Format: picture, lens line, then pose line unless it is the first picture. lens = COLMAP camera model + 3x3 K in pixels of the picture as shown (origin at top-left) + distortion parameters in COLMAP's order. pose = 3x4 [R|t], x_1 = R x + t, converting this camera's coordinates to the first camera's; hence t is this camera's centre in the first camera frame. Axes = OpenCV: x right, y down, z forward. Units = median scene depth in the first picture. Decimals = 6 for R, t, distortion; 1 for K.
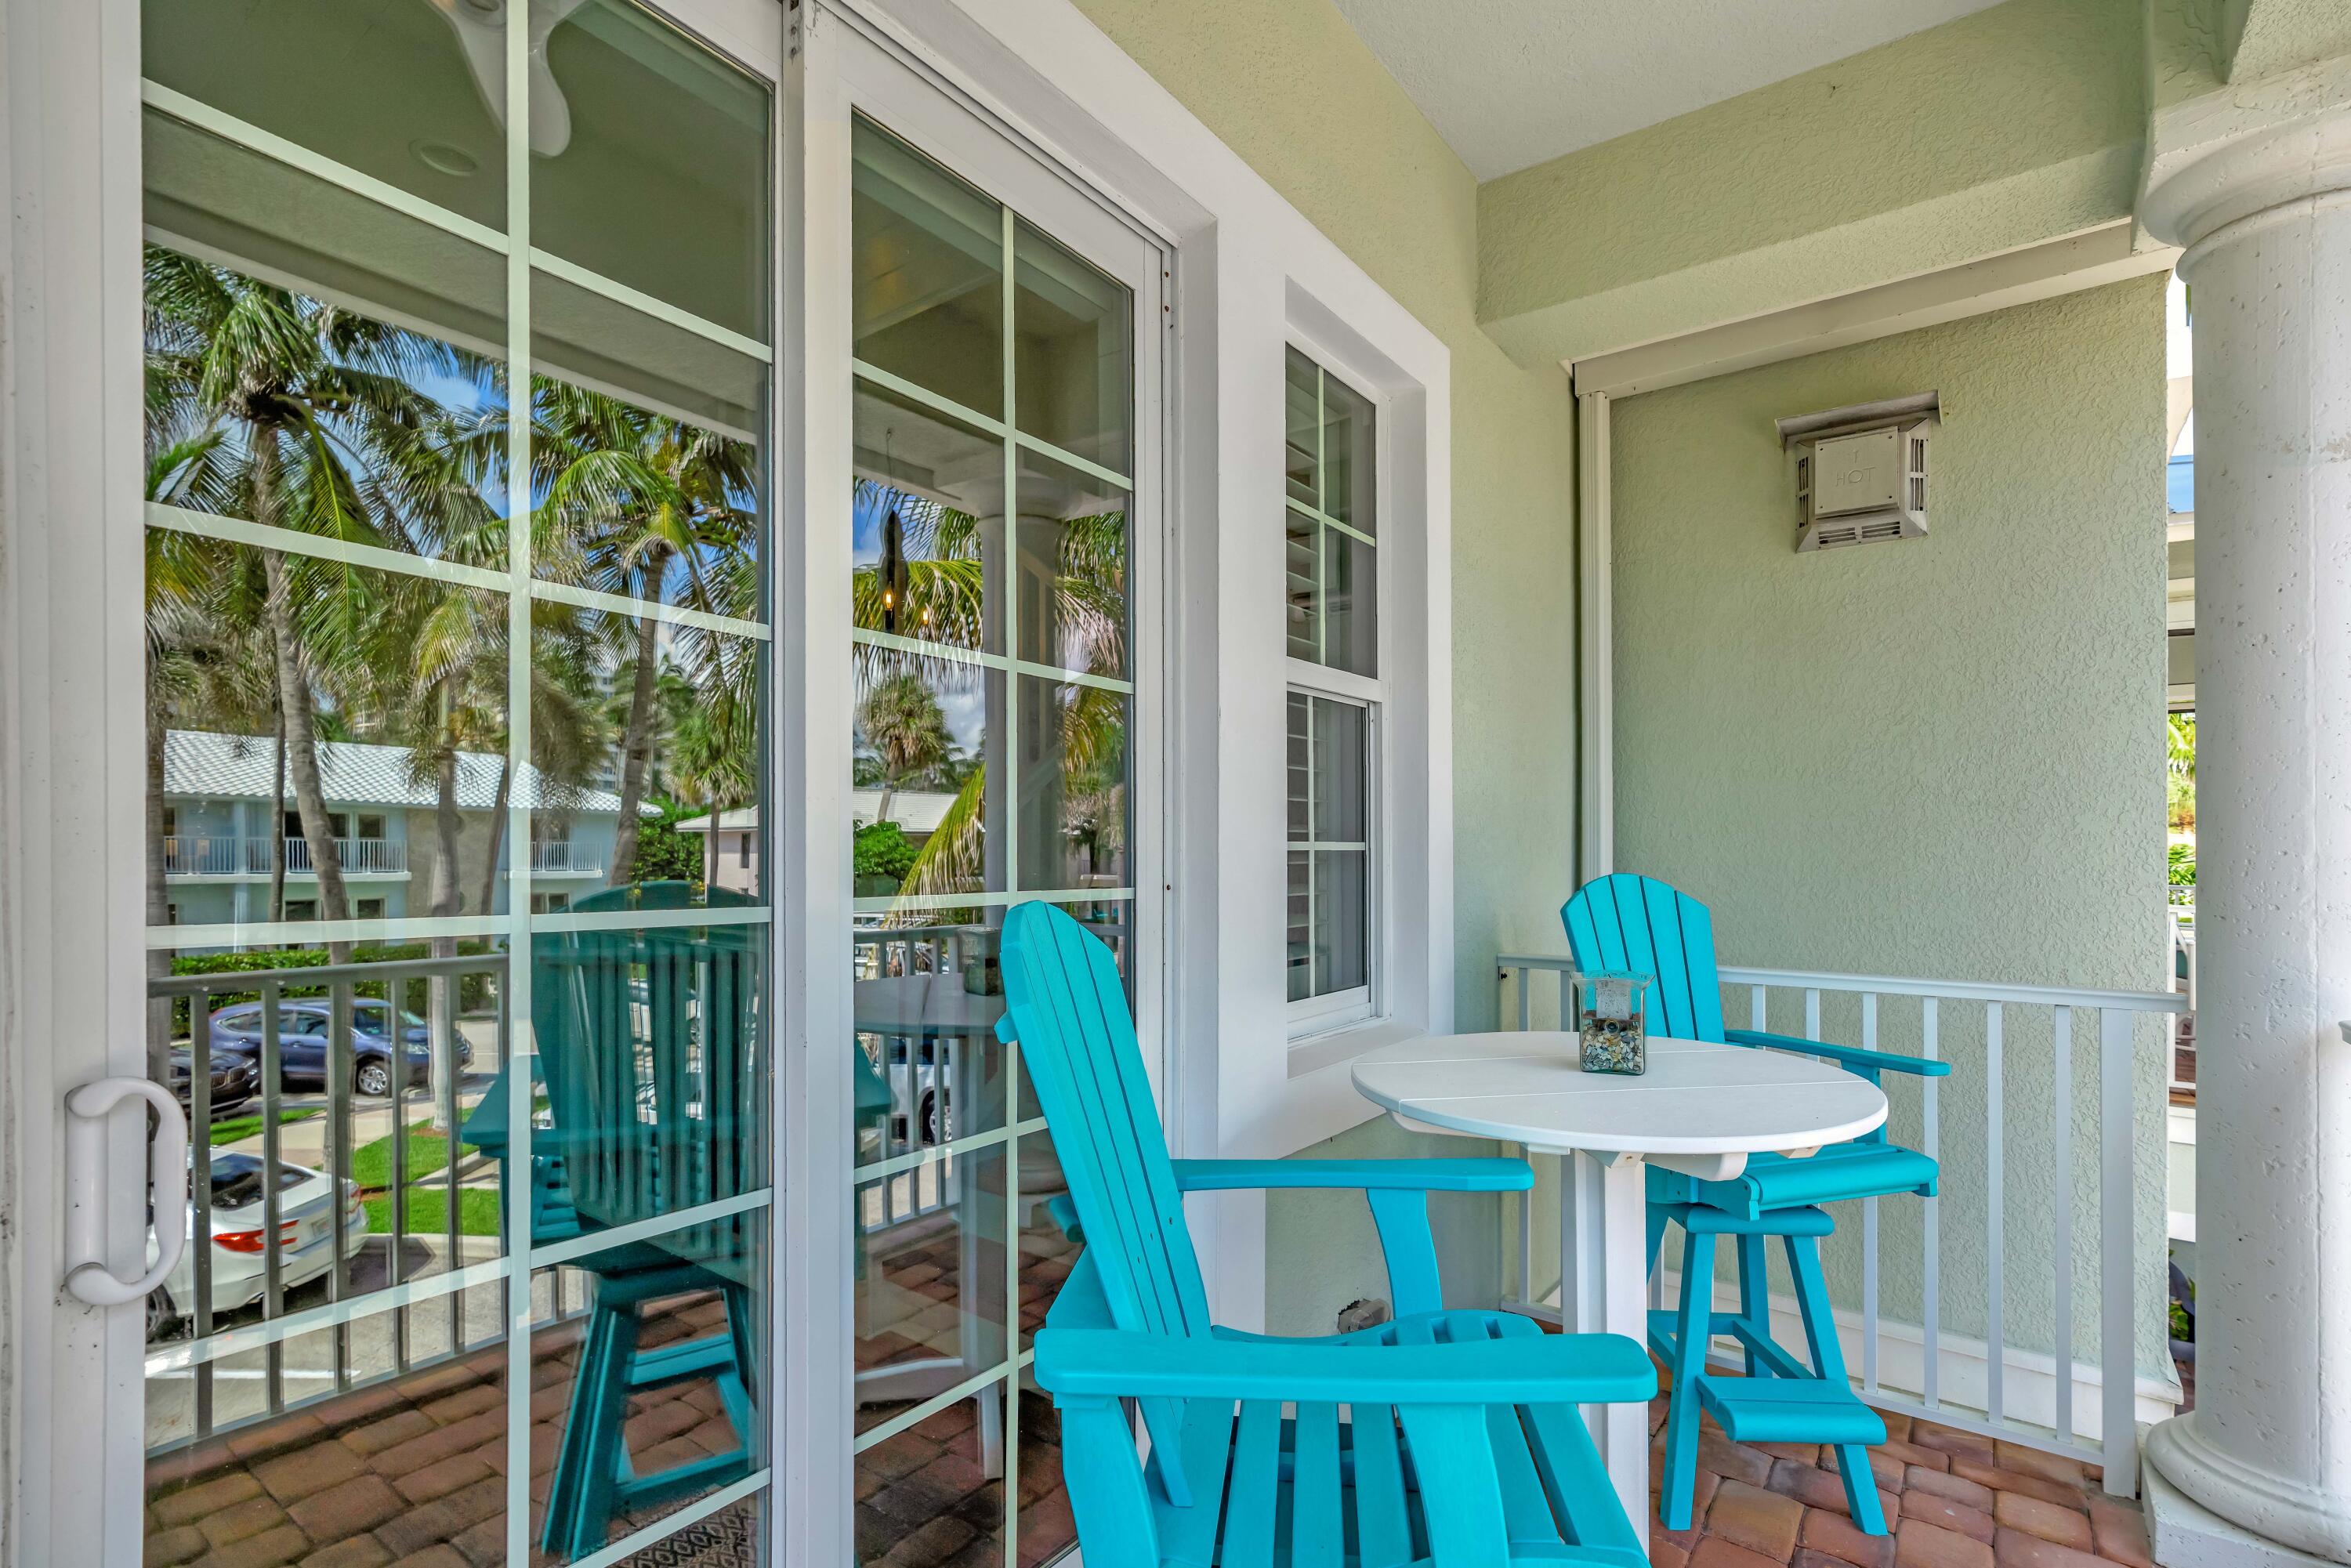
lens RADIAL K [[1060.9, 0, 1298.8], [0, 1060.9, 833.1], [0, 0, 1]] dist [0.000338, 0.002736]
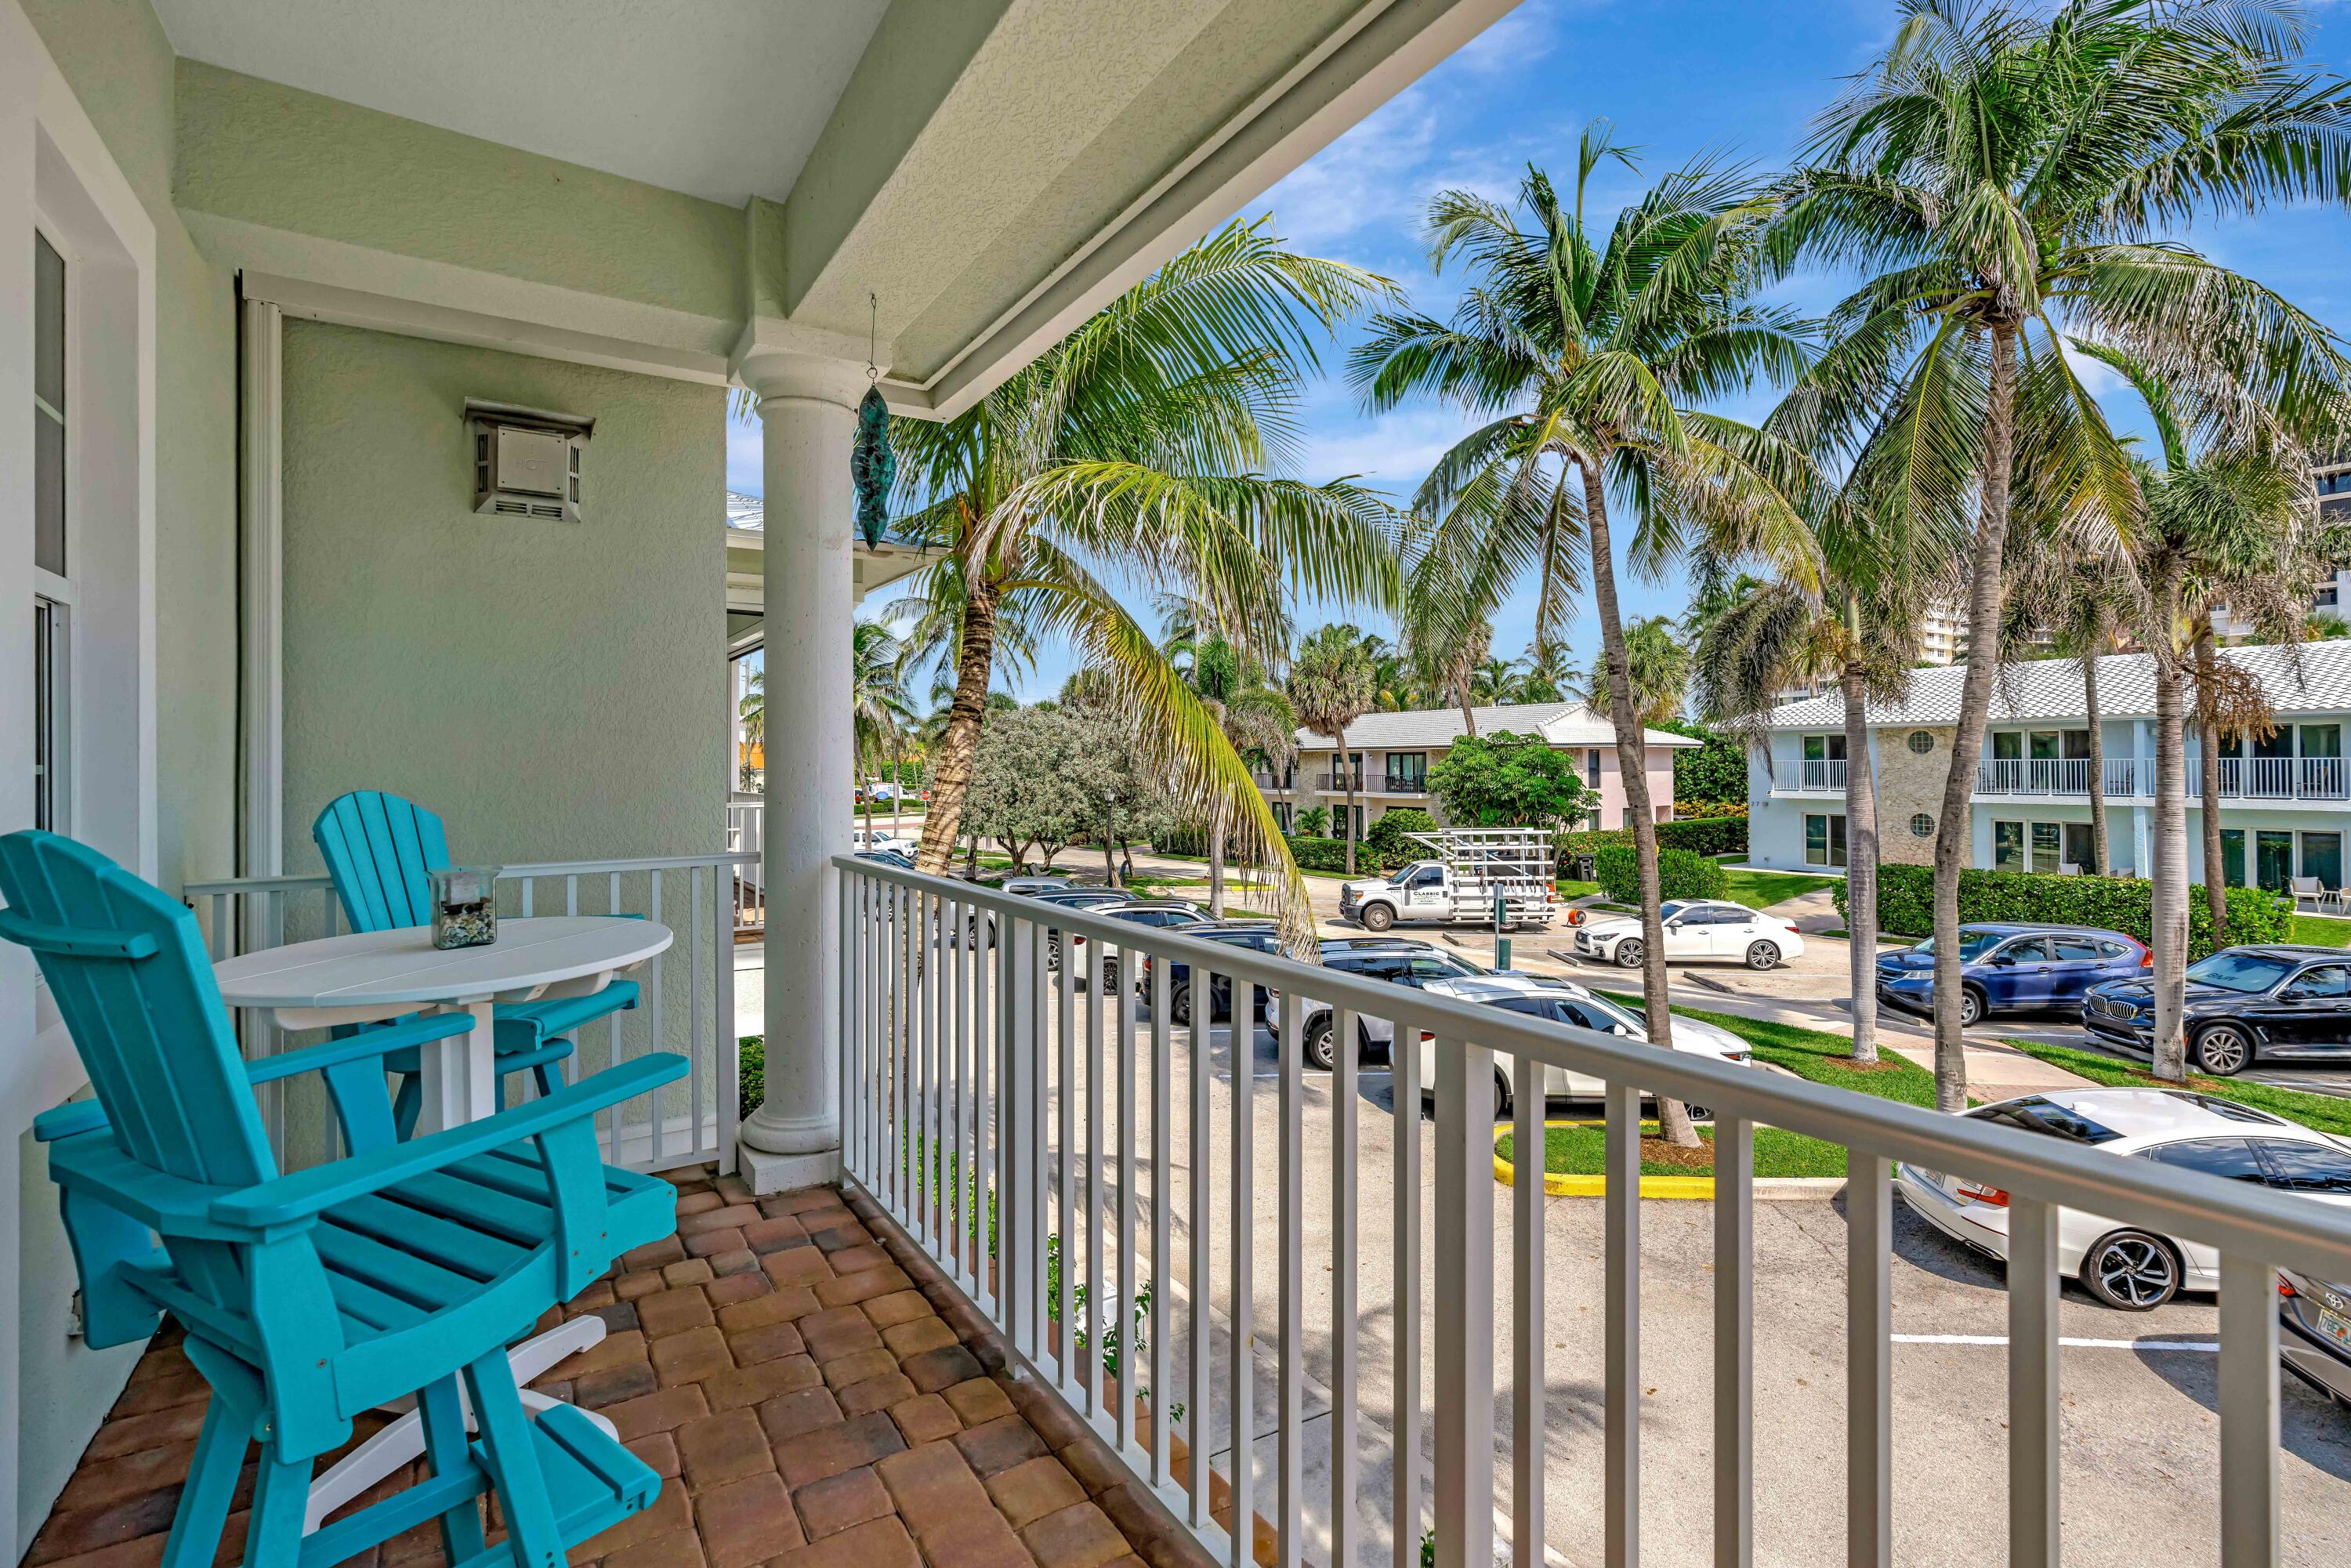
lens RADIAL K [[1060.9, 0, 1169.5], [0, 1060.9, 762.5], [0, 0, 1]] dist [0.000338, 0.002736]
pose [[0.360964, -0.009036, 0.932536, -0.366076], [0.000122, 0.999954, 0.009642, -0.001049], [-0.932580, -0.003366, 0.360948, -0.140051]]
